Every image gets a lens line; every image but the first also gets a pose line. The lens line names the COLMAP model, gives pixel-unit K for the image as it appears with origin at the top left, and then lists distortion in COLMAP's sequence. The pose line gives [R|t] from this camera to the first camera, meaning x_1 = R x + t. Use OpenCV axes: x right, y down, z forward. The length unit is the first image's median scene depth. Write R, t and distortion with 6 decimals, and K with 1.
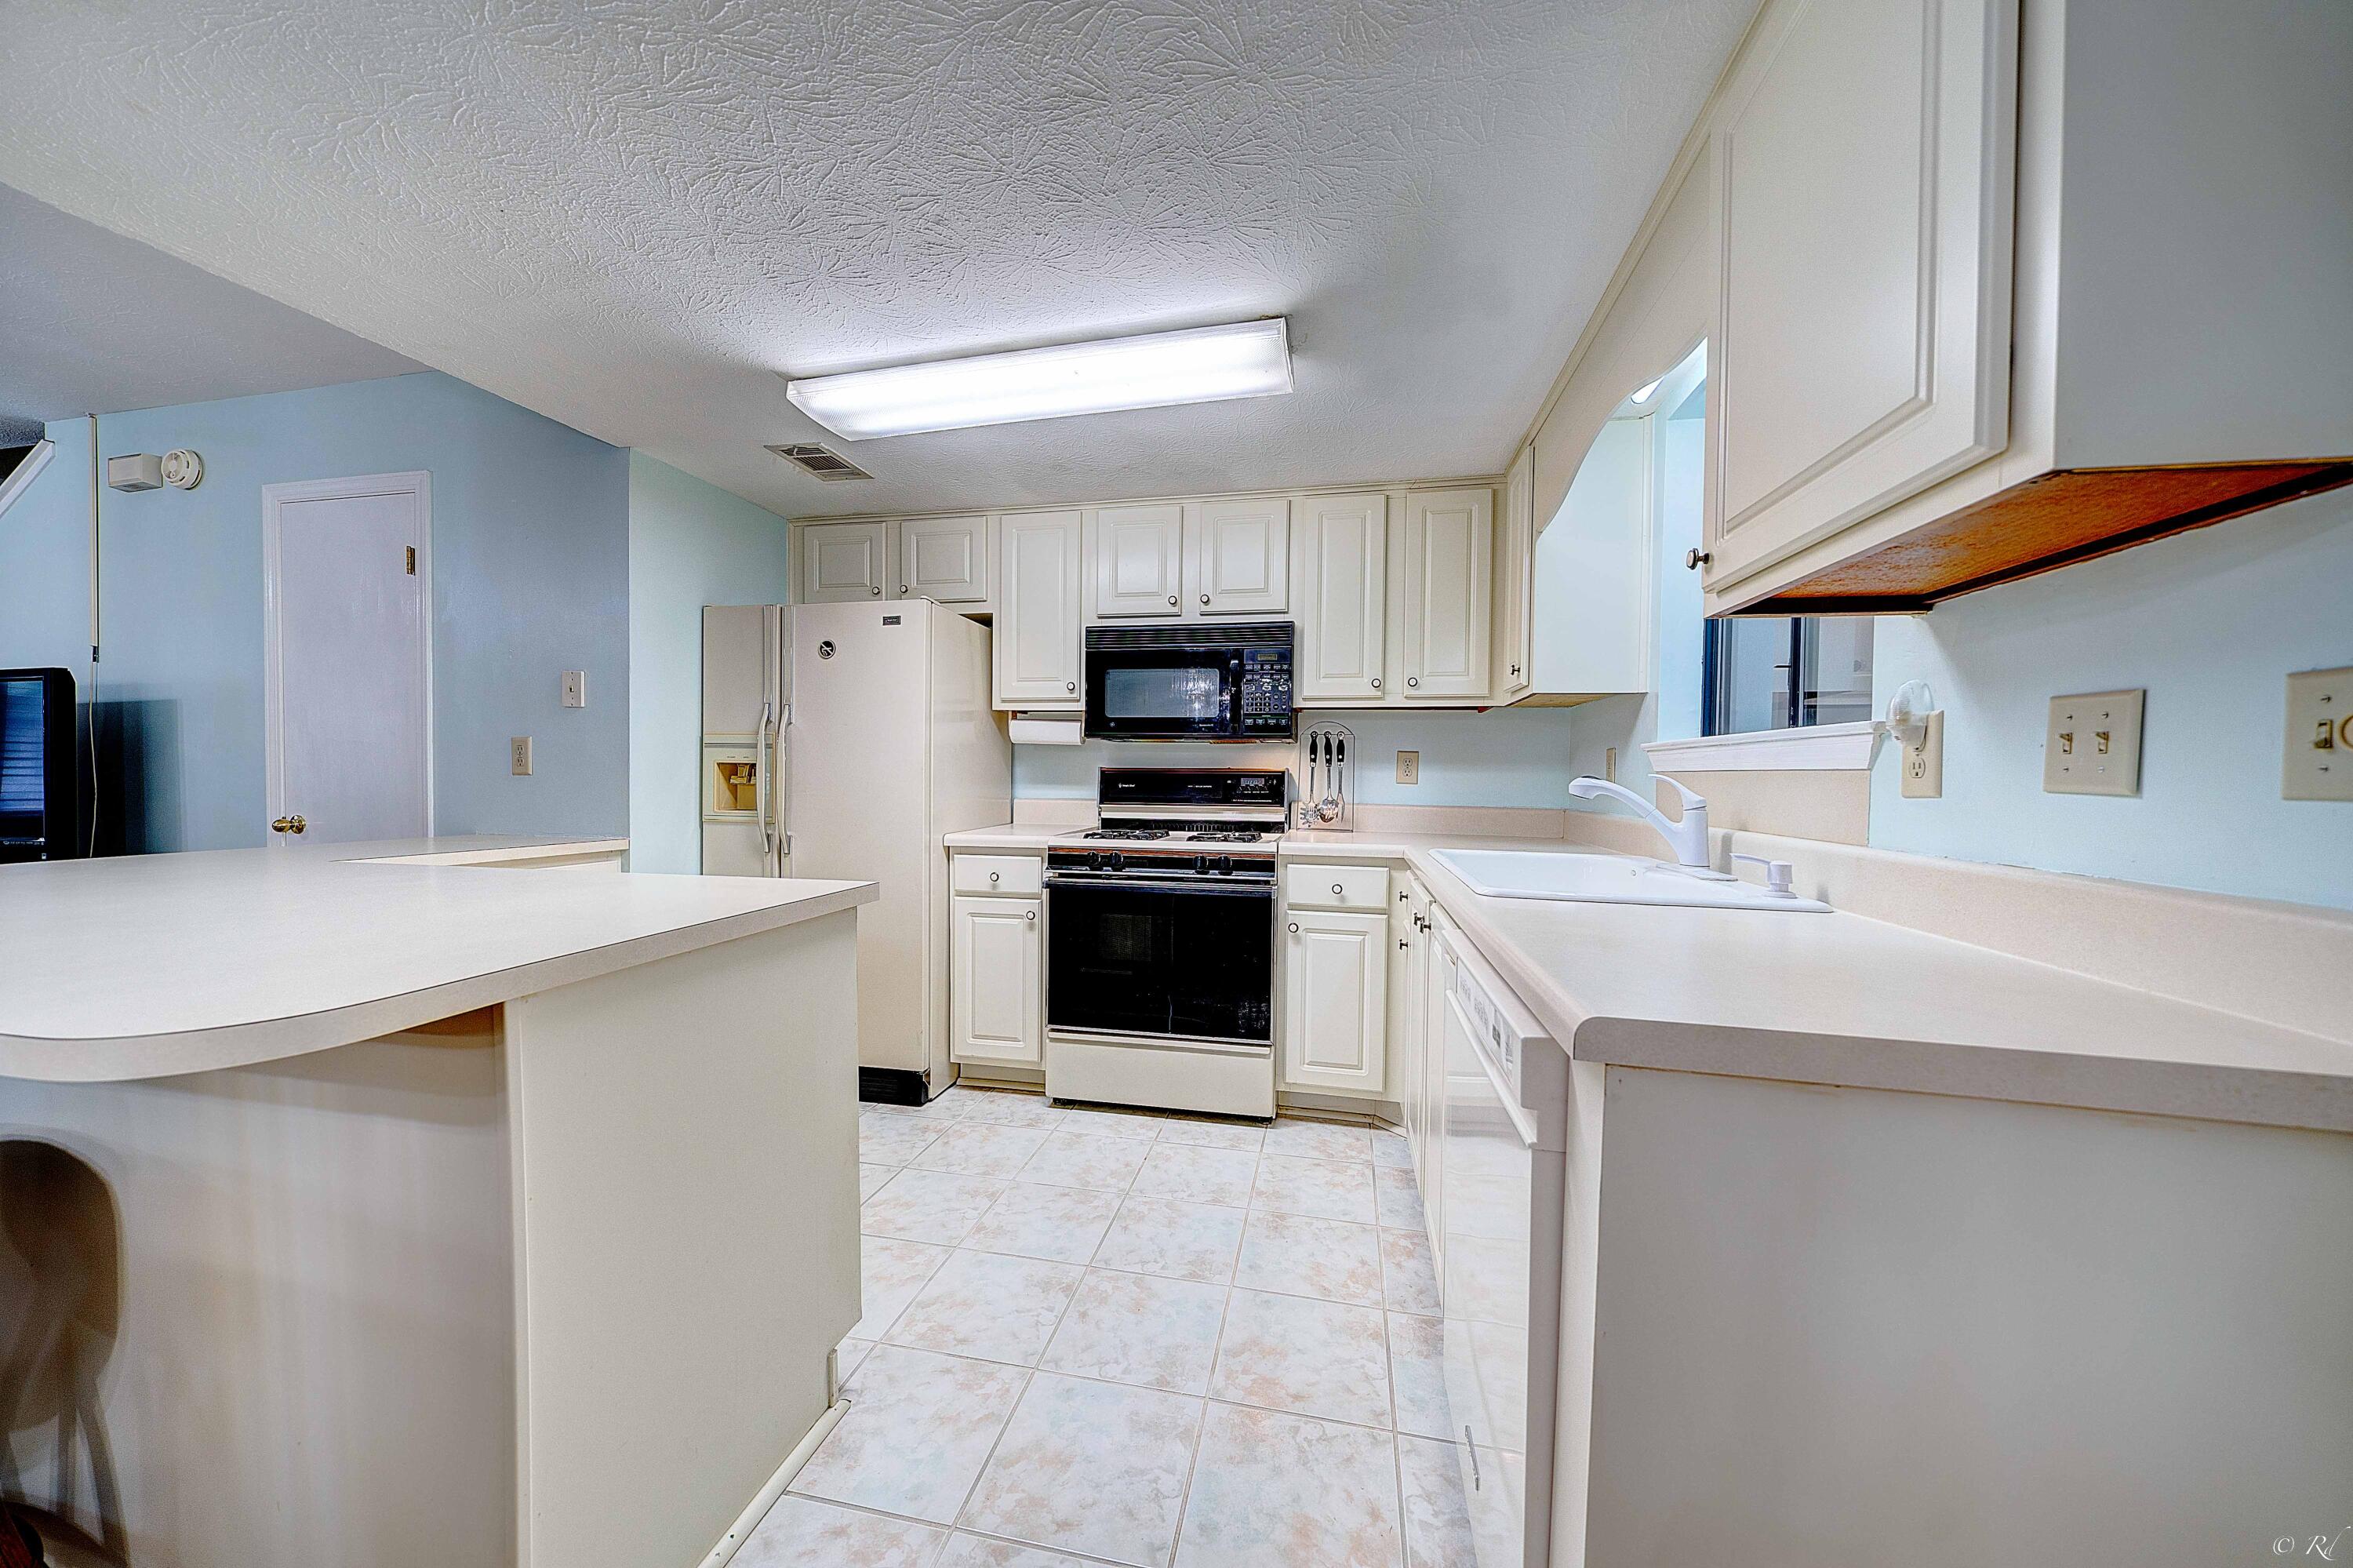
lens RADIAL K [[803.3, 0, 1172.8], [0, 803.3, 789.9], [0, 0, 1]] dist [0.000115, -0.000004]
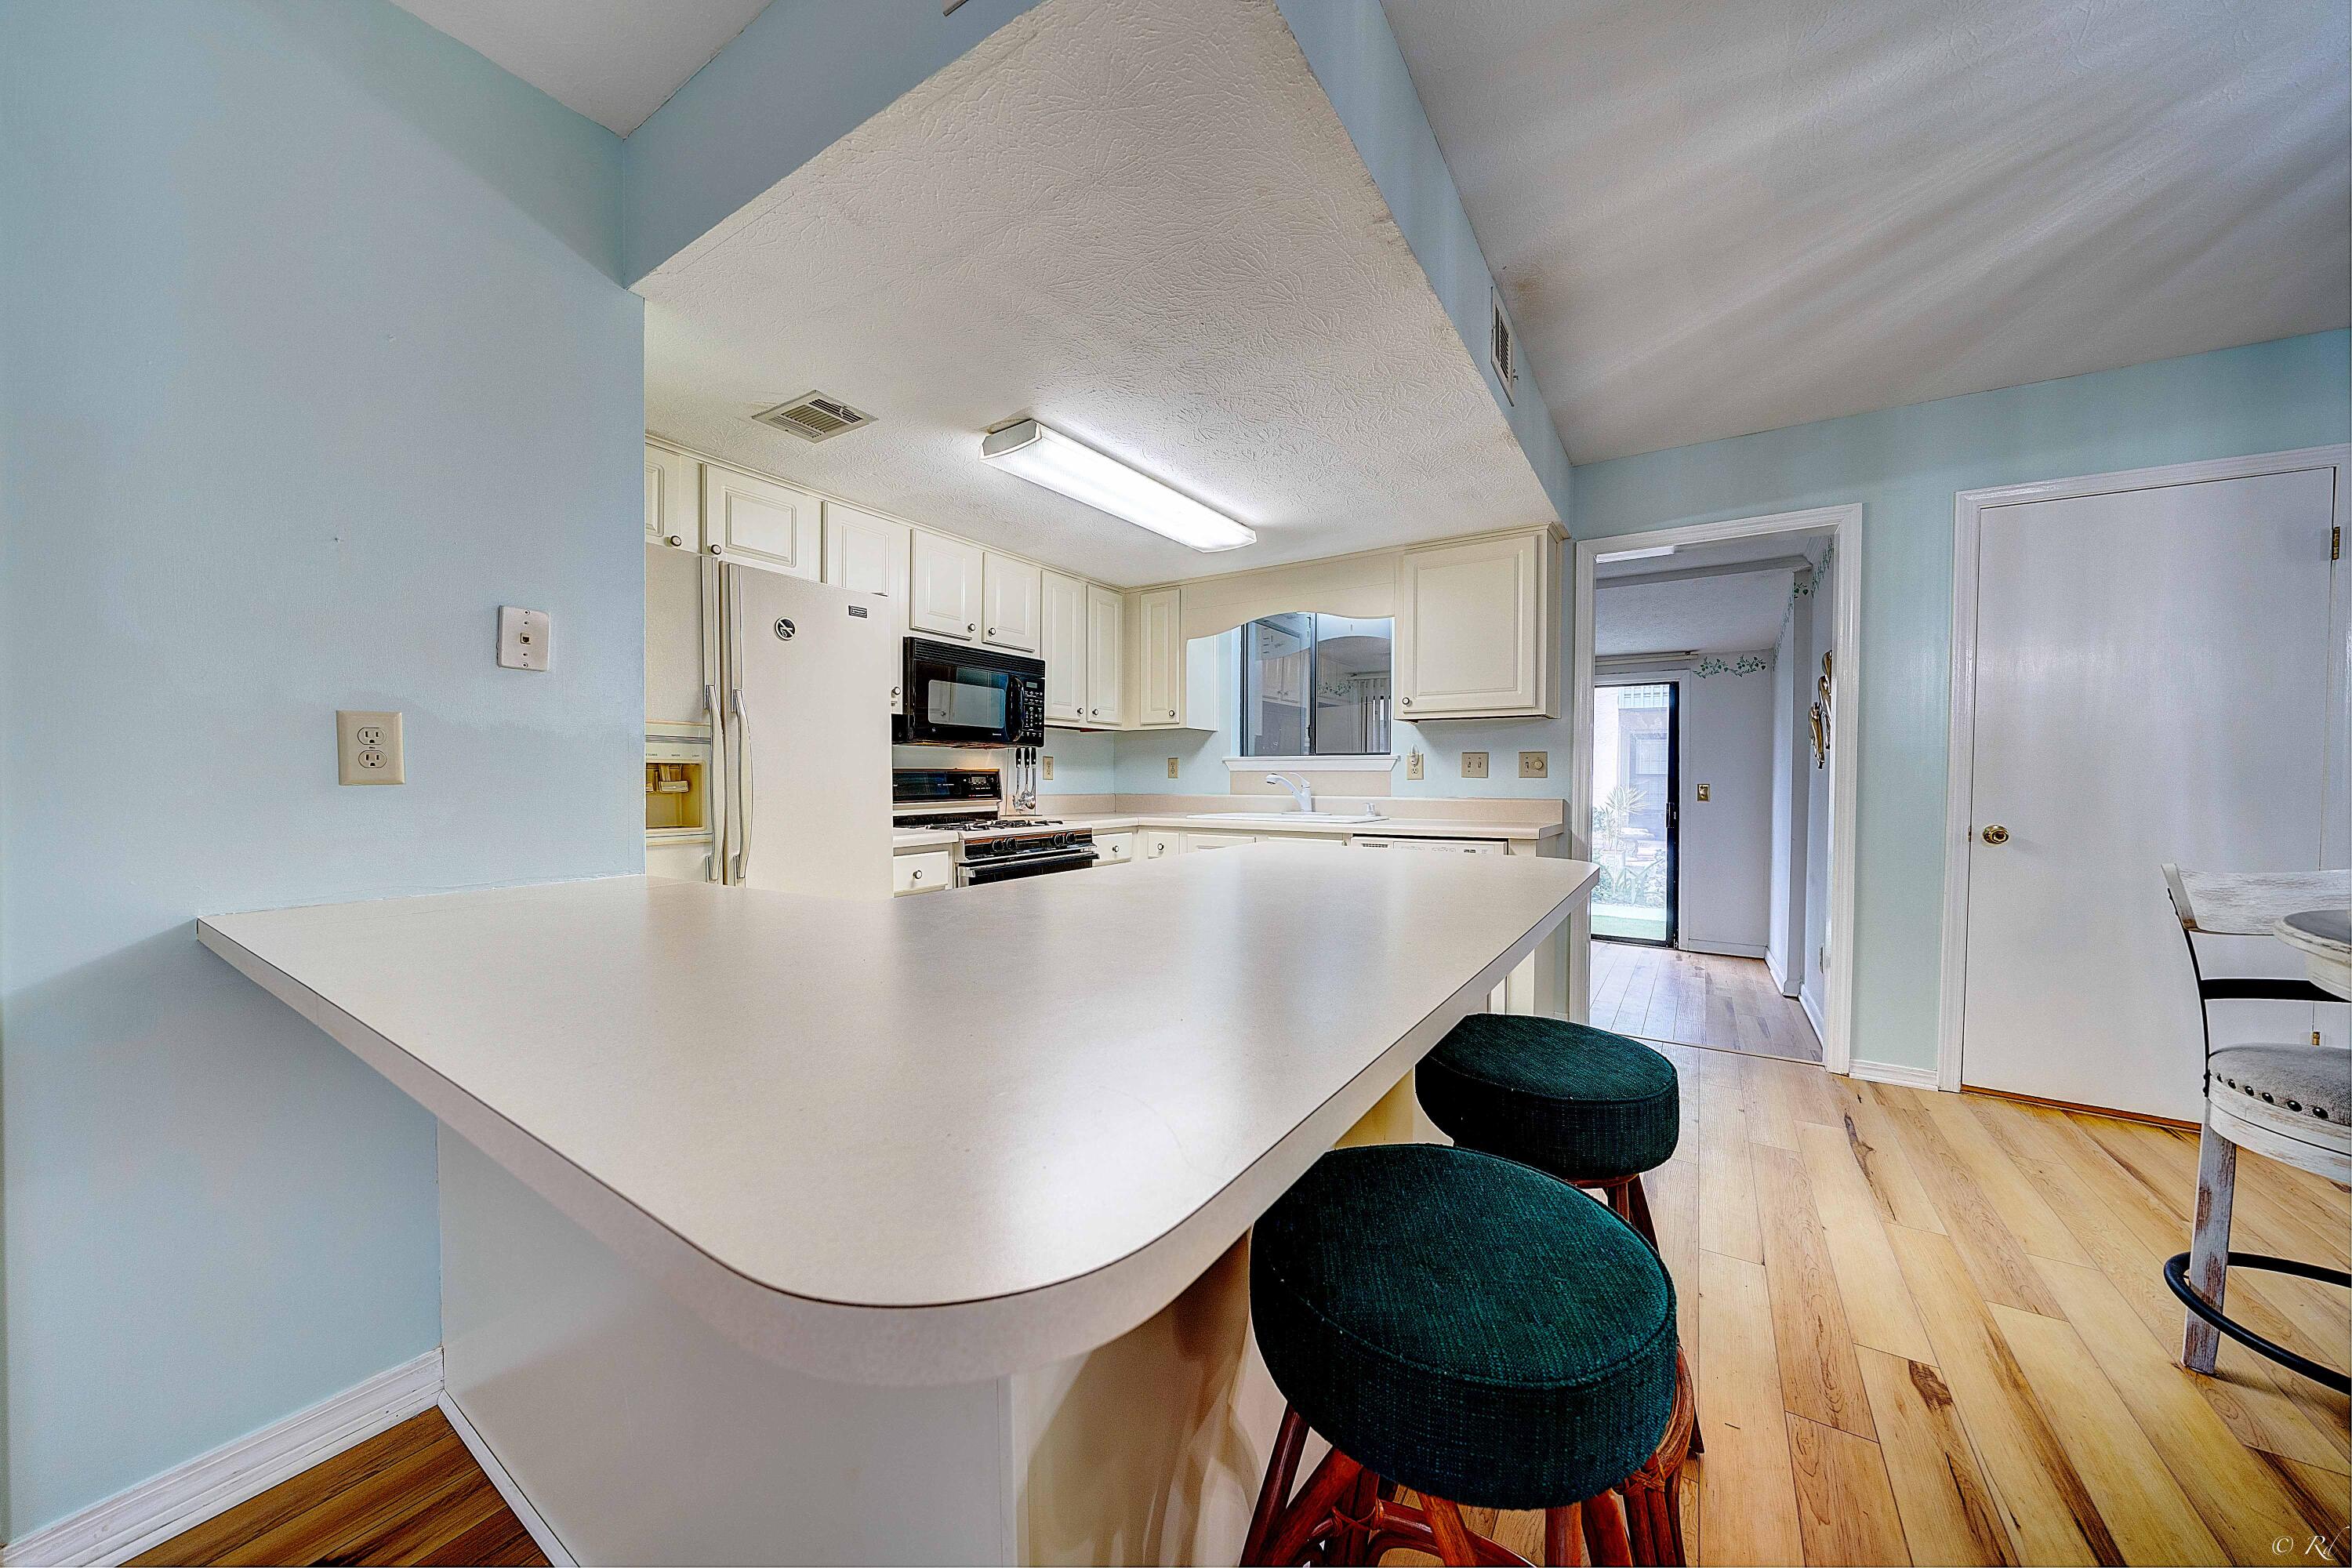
lens RADIAL K [[802.9, 0, 1170.4], [0, 802.9, 783.1], [0, 0, 1]] dist [0.000115, -0.000004]
pose [[0.375464, -0.017372, 0.926674, -1.009985], [0.020446, 0.999736, 0.010457, -0.012927], [-0.926612, 0.015021, 0.375720, 0.293657]]
